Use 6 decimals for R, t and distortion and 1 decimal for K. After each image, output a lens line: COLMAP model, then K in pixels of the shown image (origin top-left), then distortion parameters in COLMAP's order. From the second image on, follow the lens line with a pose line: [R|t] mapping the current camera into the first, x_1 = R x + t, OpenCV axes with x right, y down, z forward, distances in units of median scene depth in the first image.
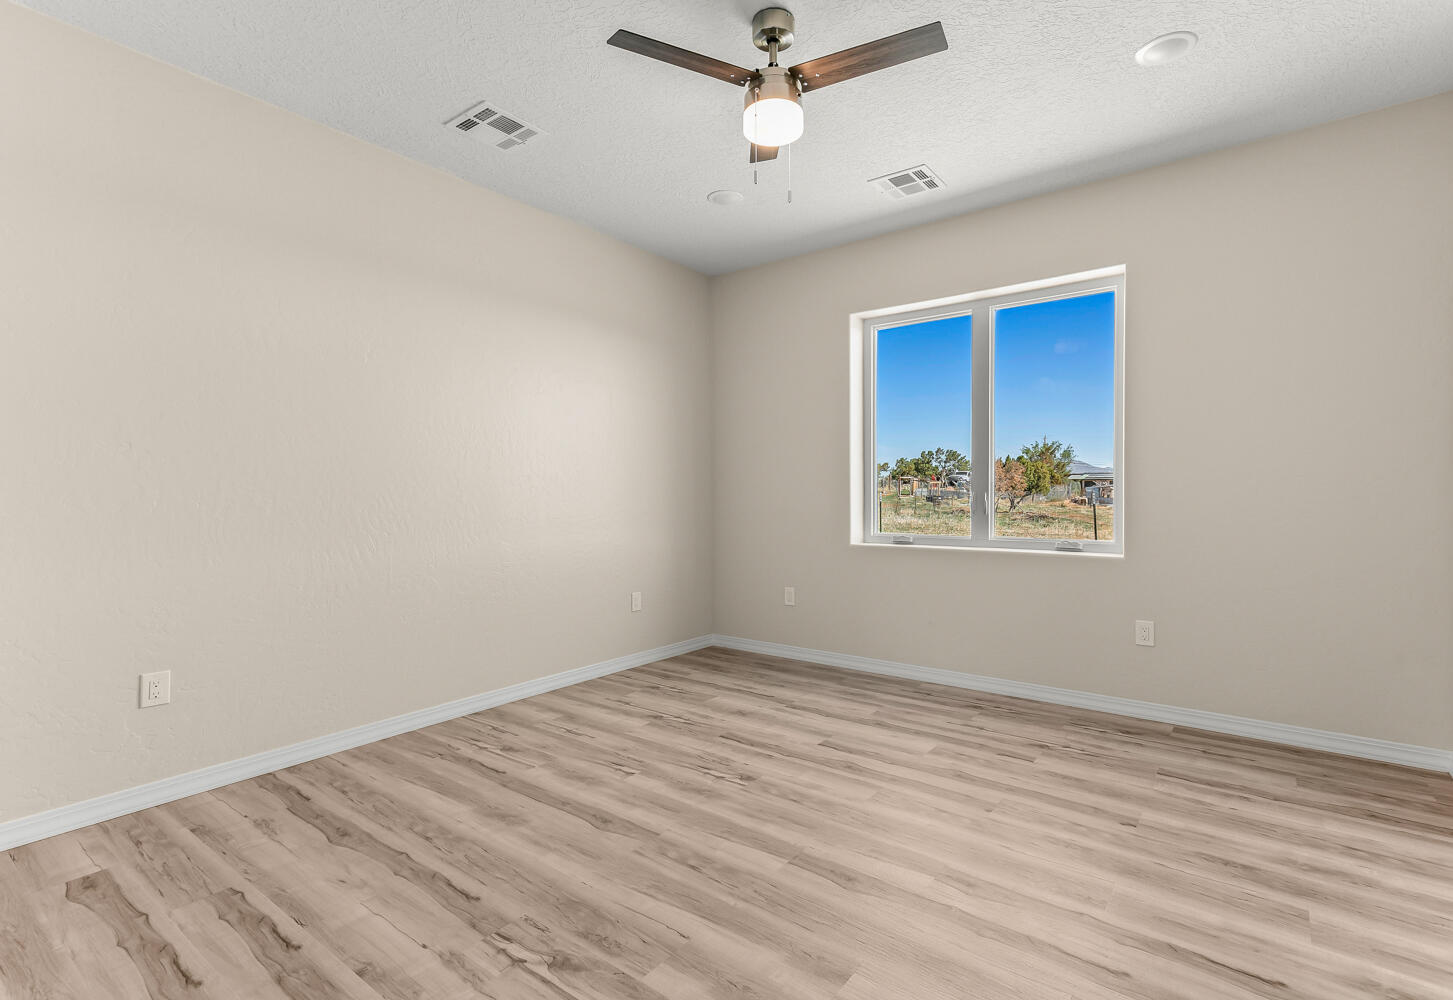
lens RADIAL K [[671.1, 0, 733.3], [0, 671.1, 496.0], [0, 0, 1]] dist [0.021482, -0.000334]
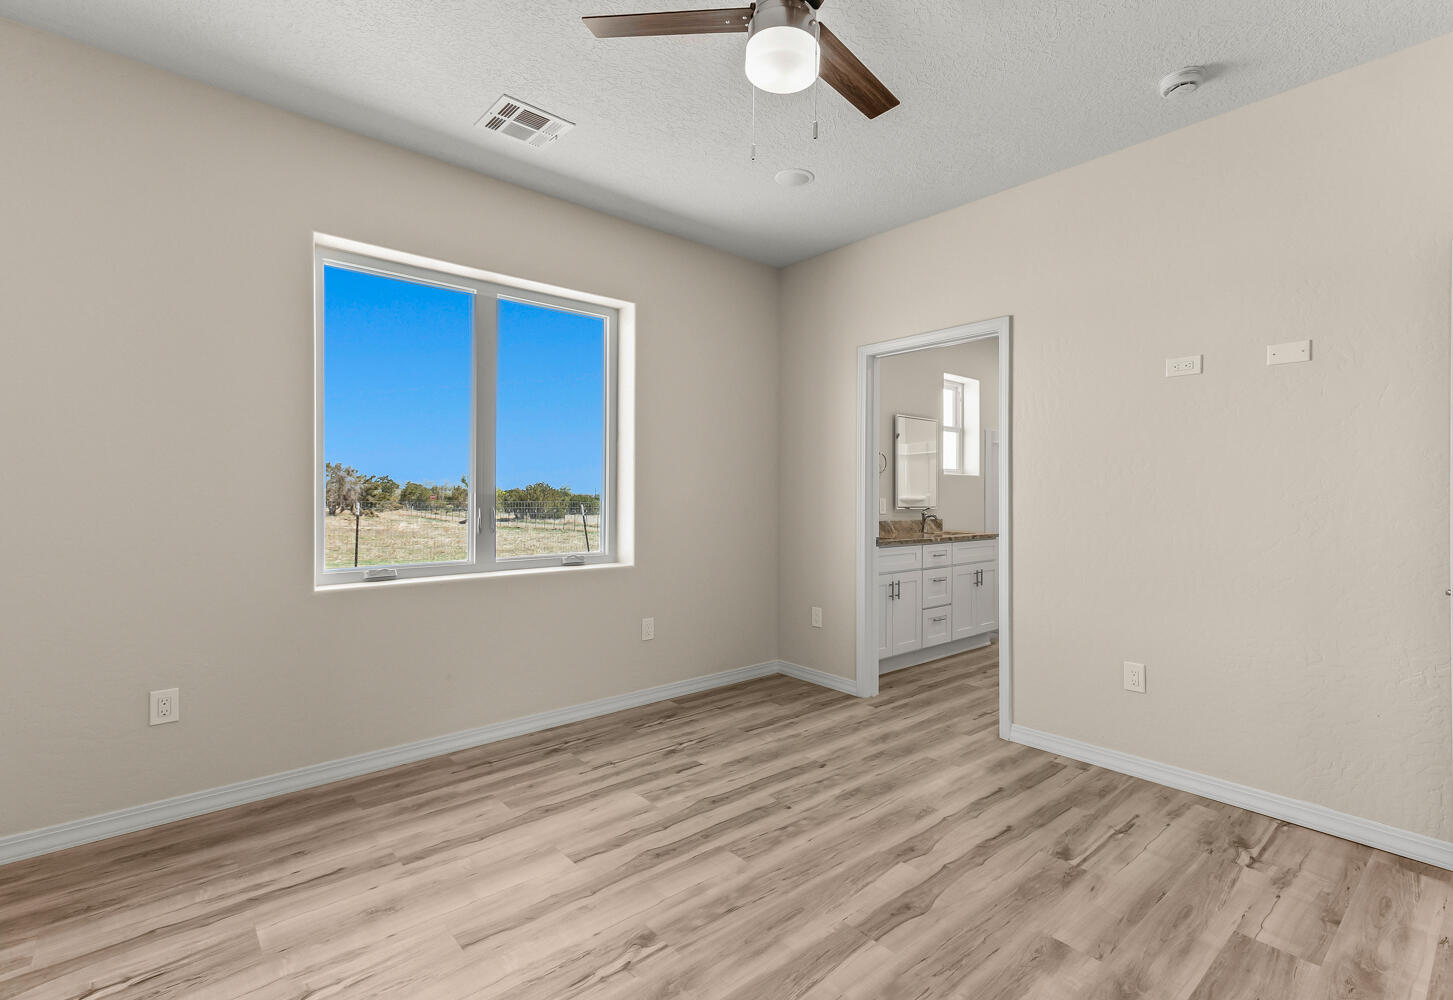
lens RADIAL K [[701.8, 0, 744.8], [0, 701.8, 487.0], [0, 0, 1]] dist [0.022572, -0.000005]
pose [[0.184972, 0.011000, 0.982682, -0.643656], [-0.002423, 0.999939, -0.010737, -0.031549], [-0.982741, -0.000395, 0.184988, 0.734827]]
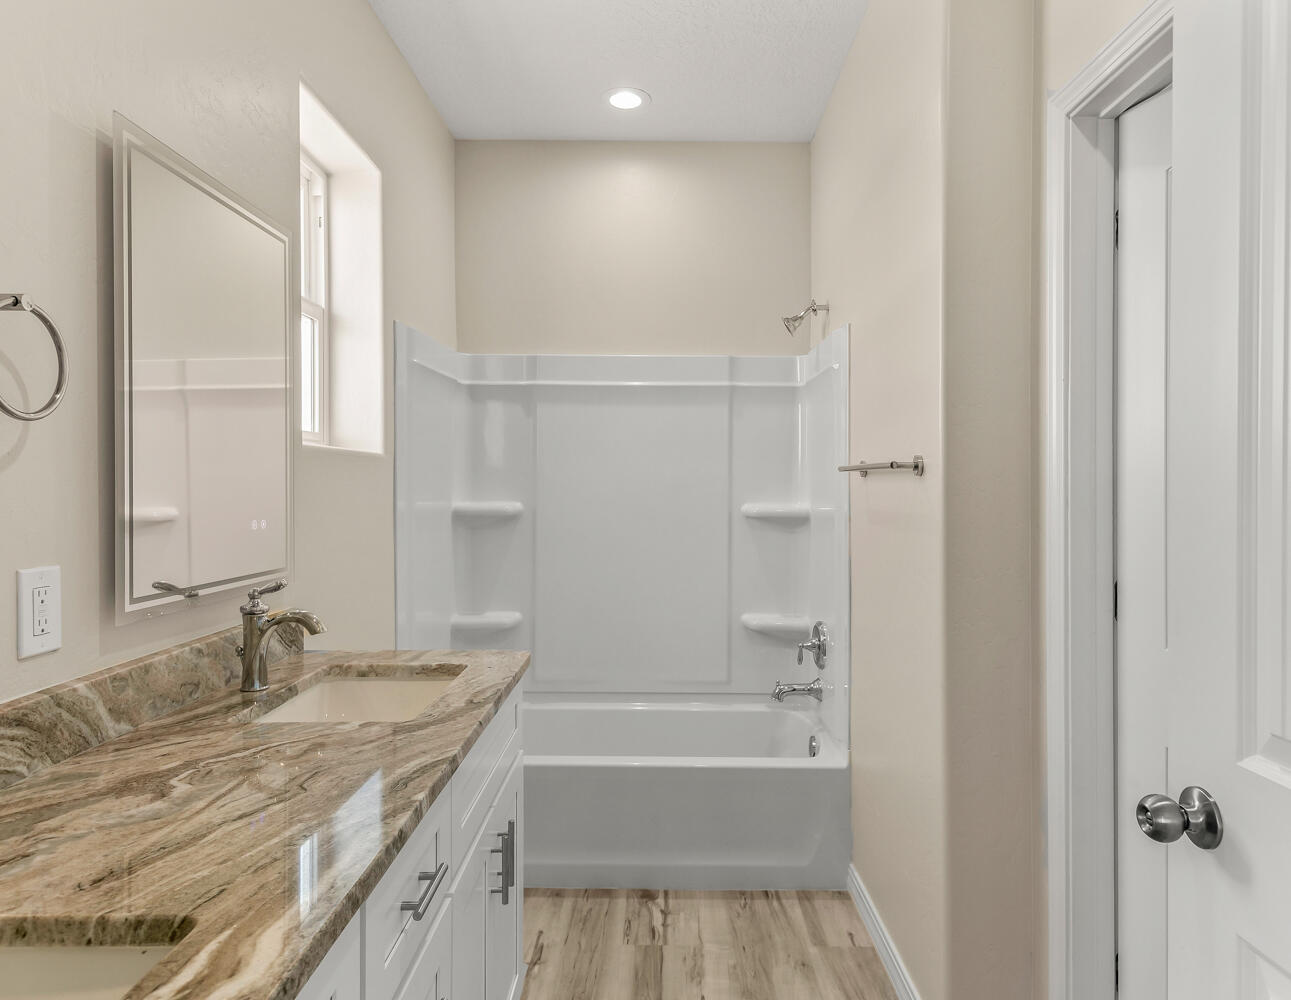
lens RADIAL K [[746.0, 0, 650.4], [0, 746.0, 490.7], [0, 0, 1]] dist [-0.002844, 0.000245]
pose [[-0.593395, -0.012558, 0.804813, 0.849214], [-0.000947, 0.999888, 0.014904, -0.077255], [-0.804911, 0.008082, -0.593341, 0.690109]]
